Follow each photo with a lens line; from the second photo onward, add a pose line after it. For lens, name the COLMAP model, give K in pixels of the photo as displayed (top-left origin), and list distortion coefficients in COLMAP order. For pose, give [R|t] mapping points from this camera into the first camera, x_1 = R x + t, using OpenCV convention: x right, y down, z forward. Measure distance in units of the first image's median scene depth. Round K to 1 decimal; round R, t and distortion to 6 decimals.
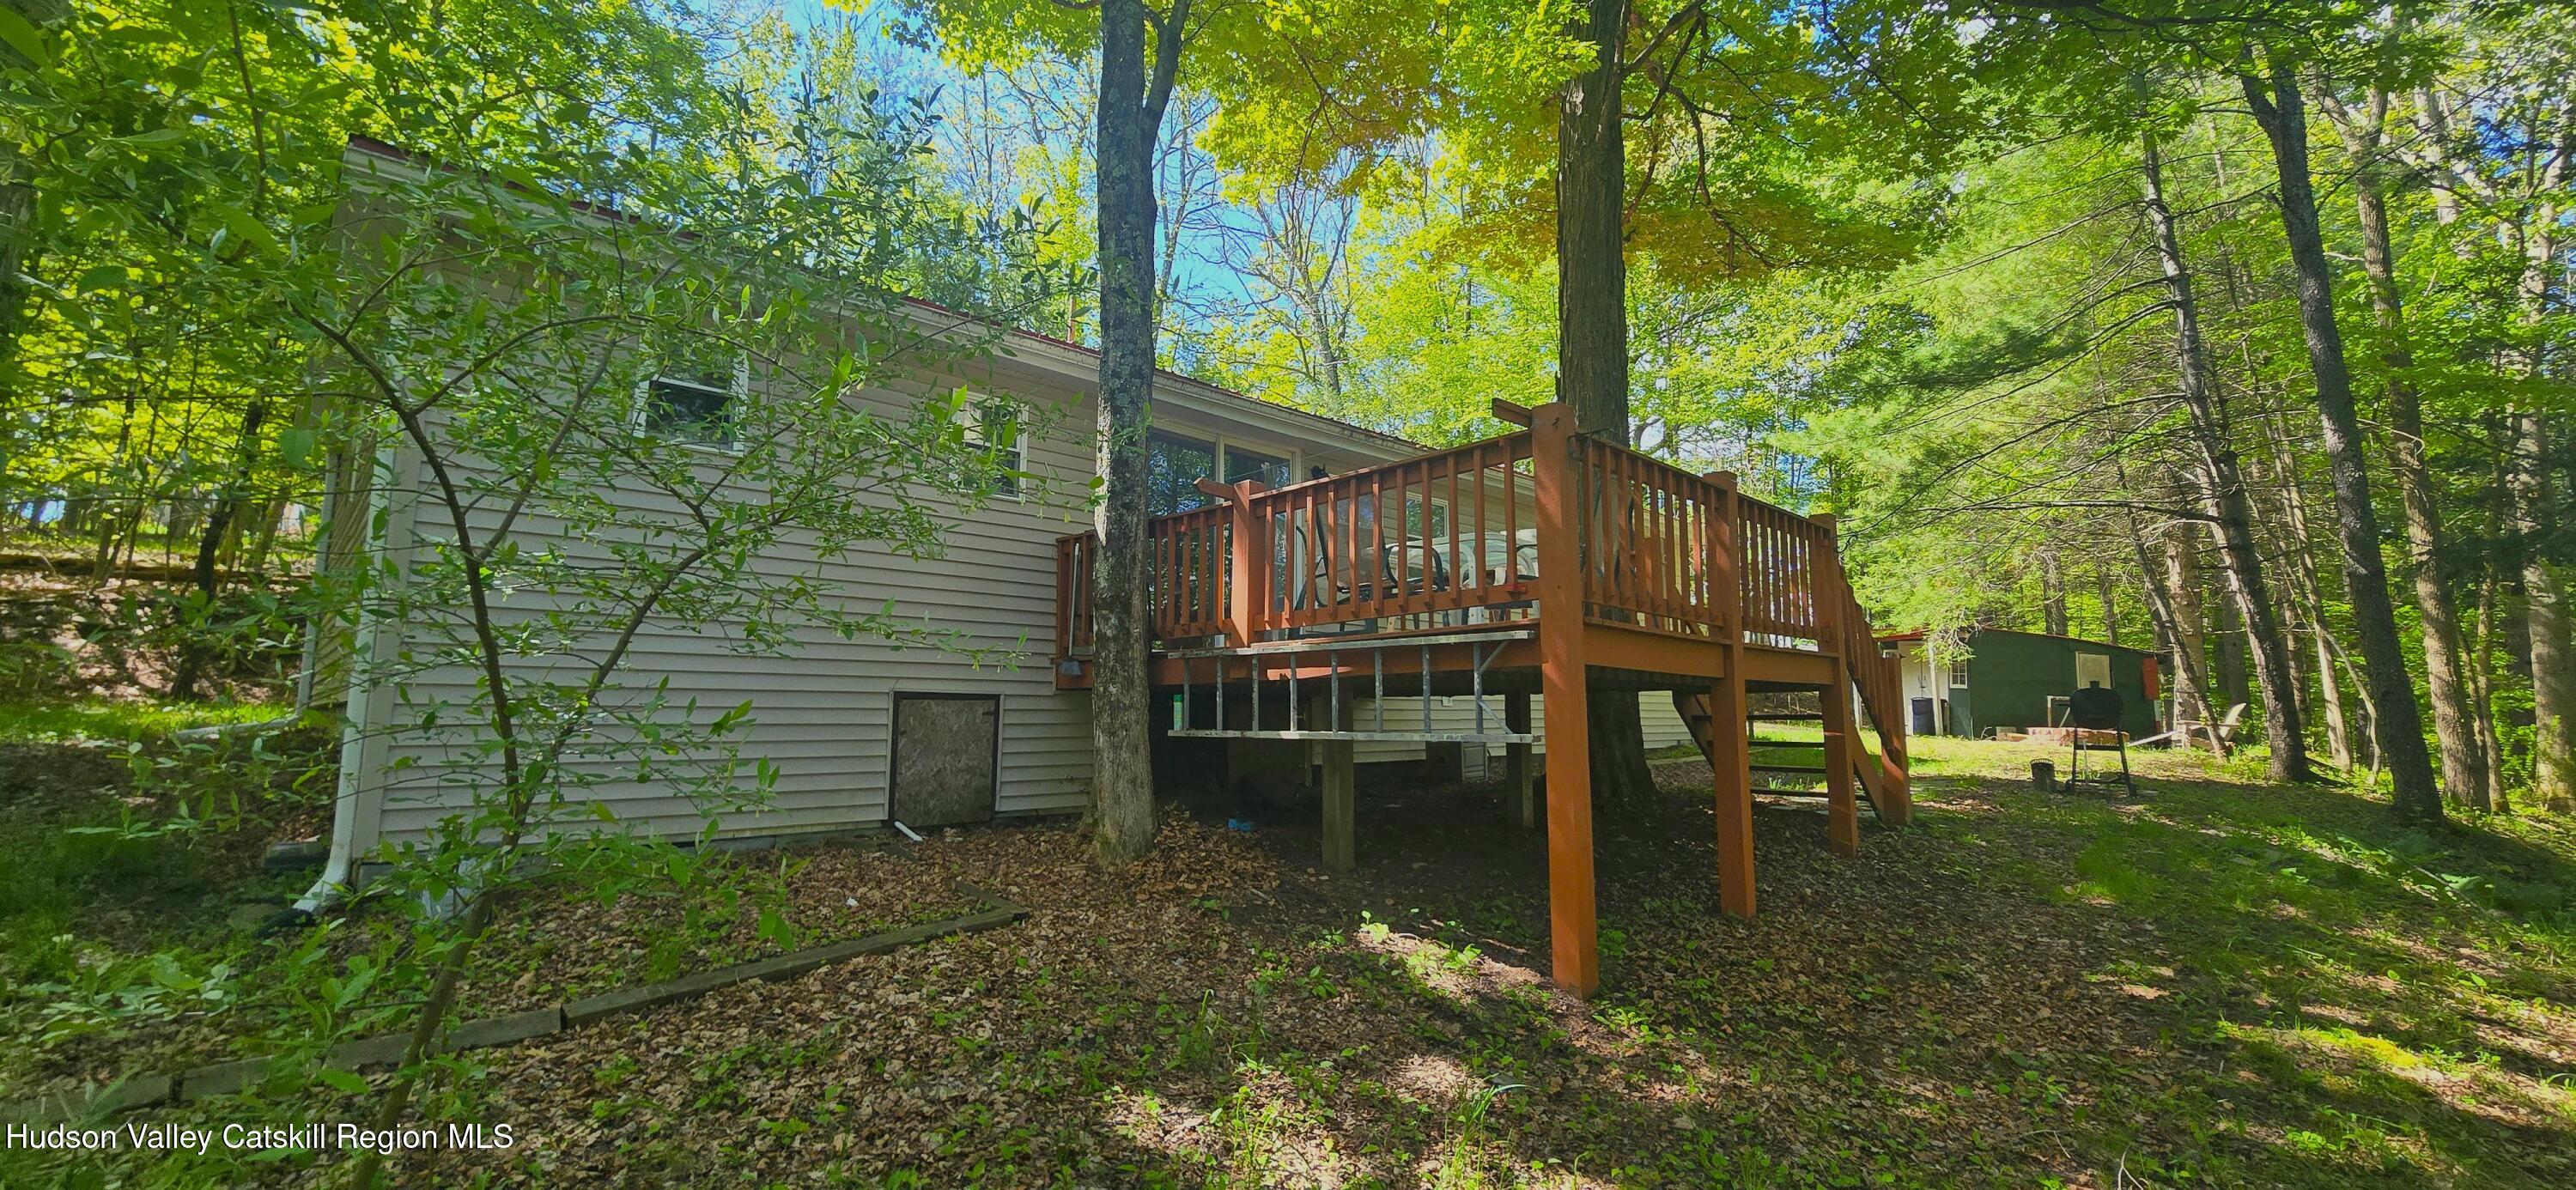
lens RADIAL K [[1054.6, 0, 1297.6], [0, 1054.6, 577.6], [0, 0, 1]] dist [-0.002482, -0.000273]
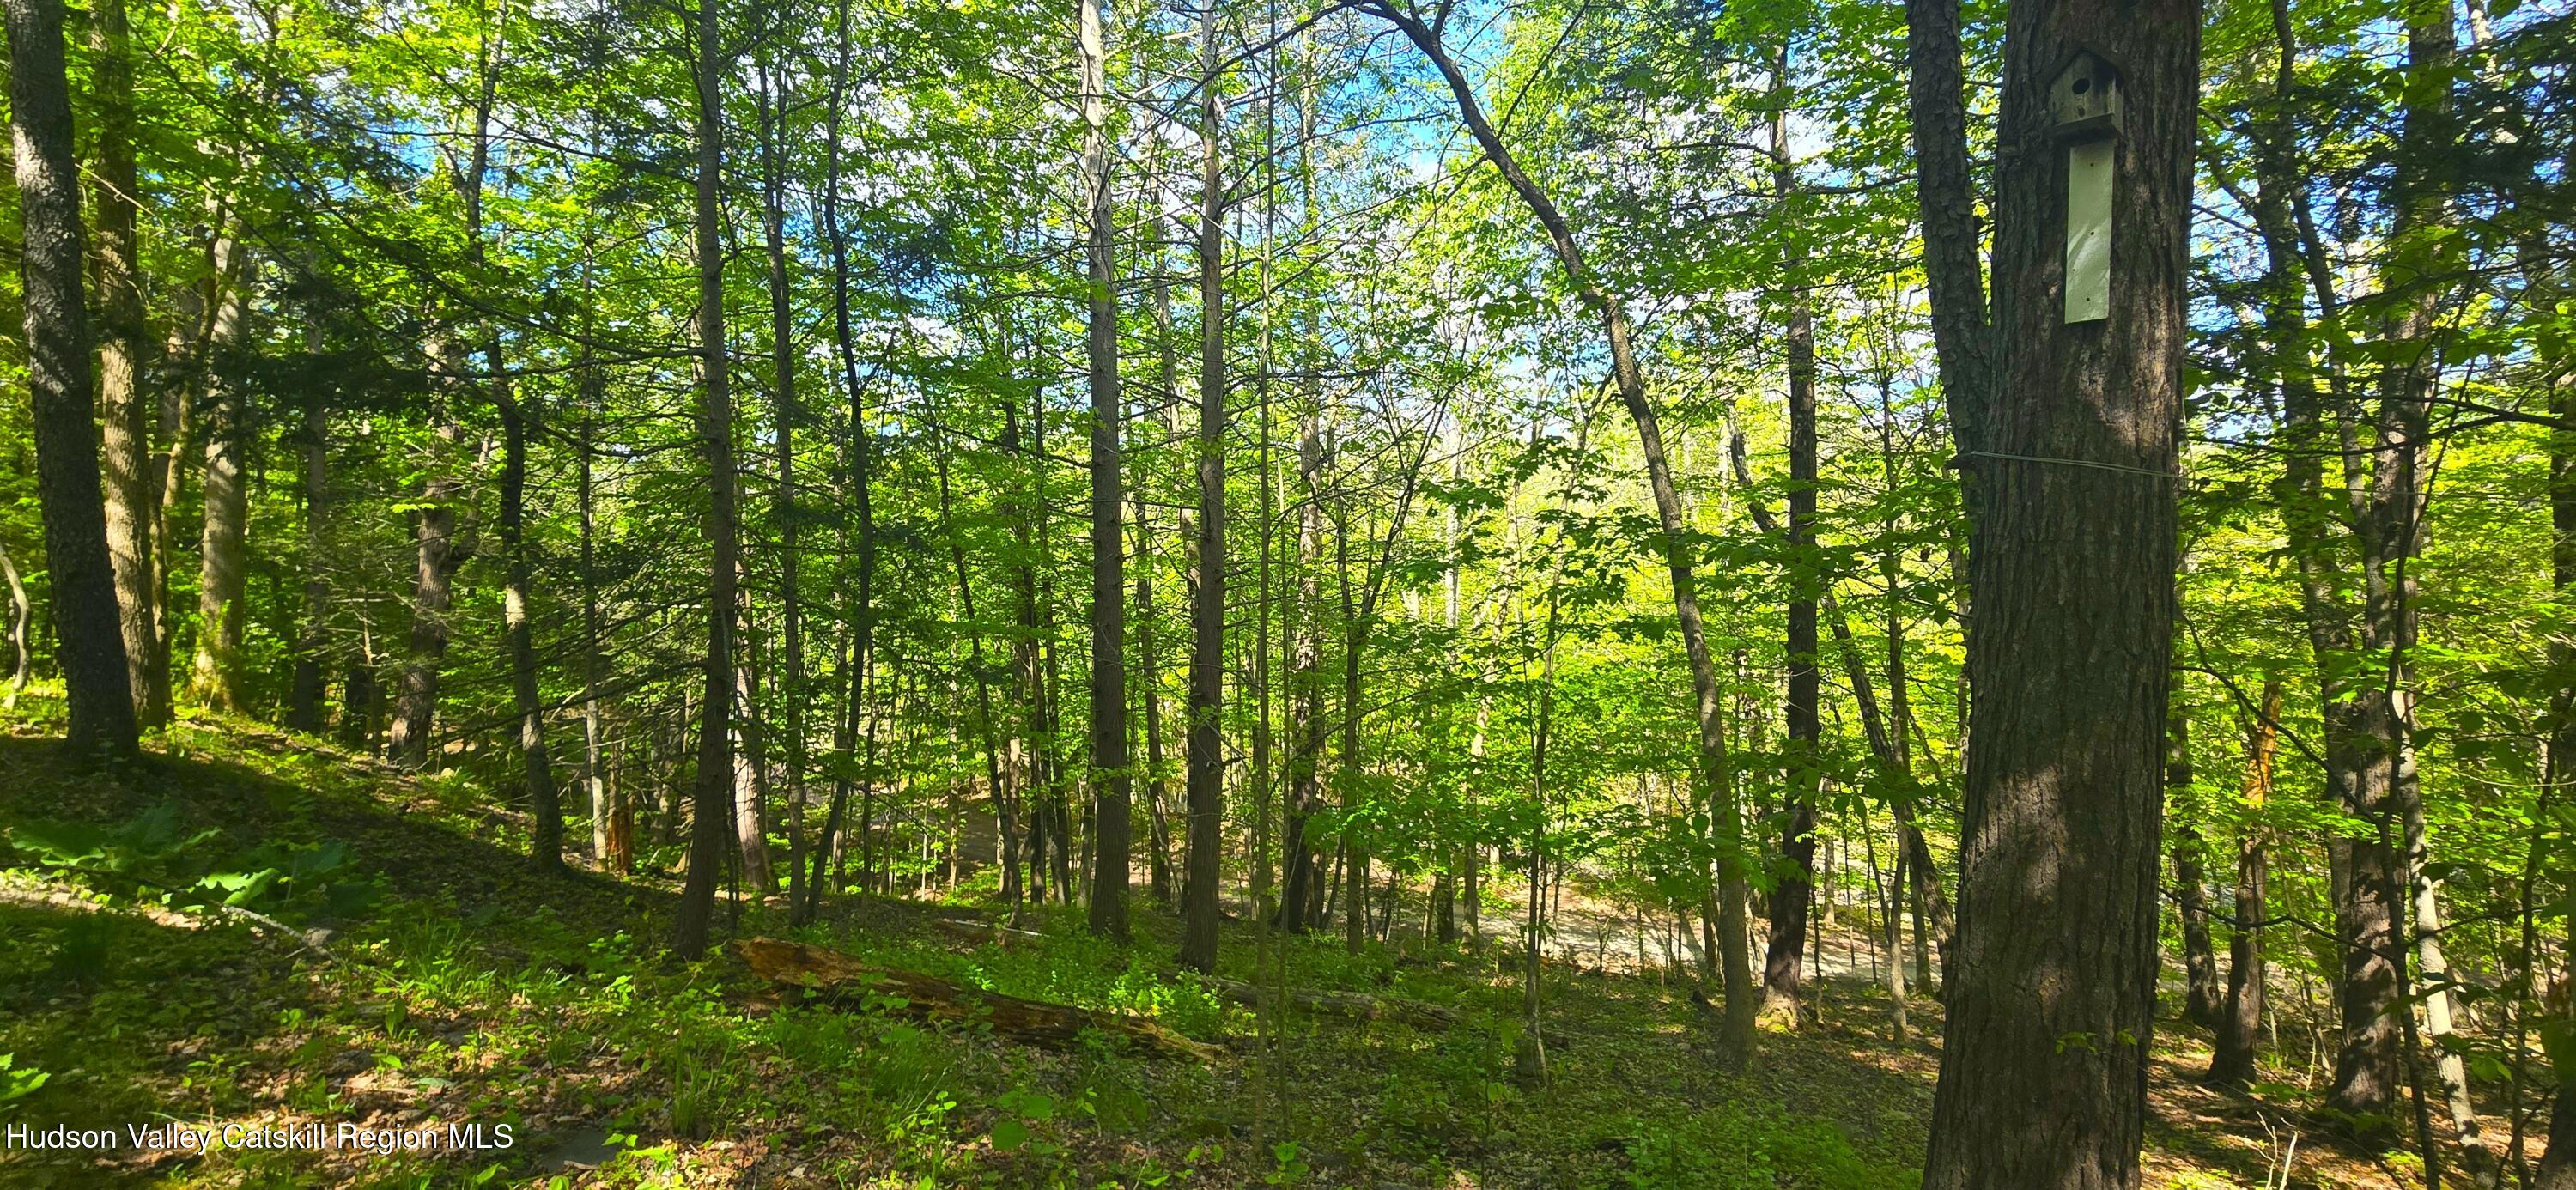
lens RADIAL K [[1054.6, 0, 1297.6], [0, 1054.6, 577.6], [0, 0, 1]] dist [-0.002482, -0.000273]
pose [[-0.136377, 0.000285, 0.990657, 0.211929], [-0.110323, 0.993775, -0.015473, 0.027977], [-0.984495, -0.111402, -0.135497, 0.253587]]
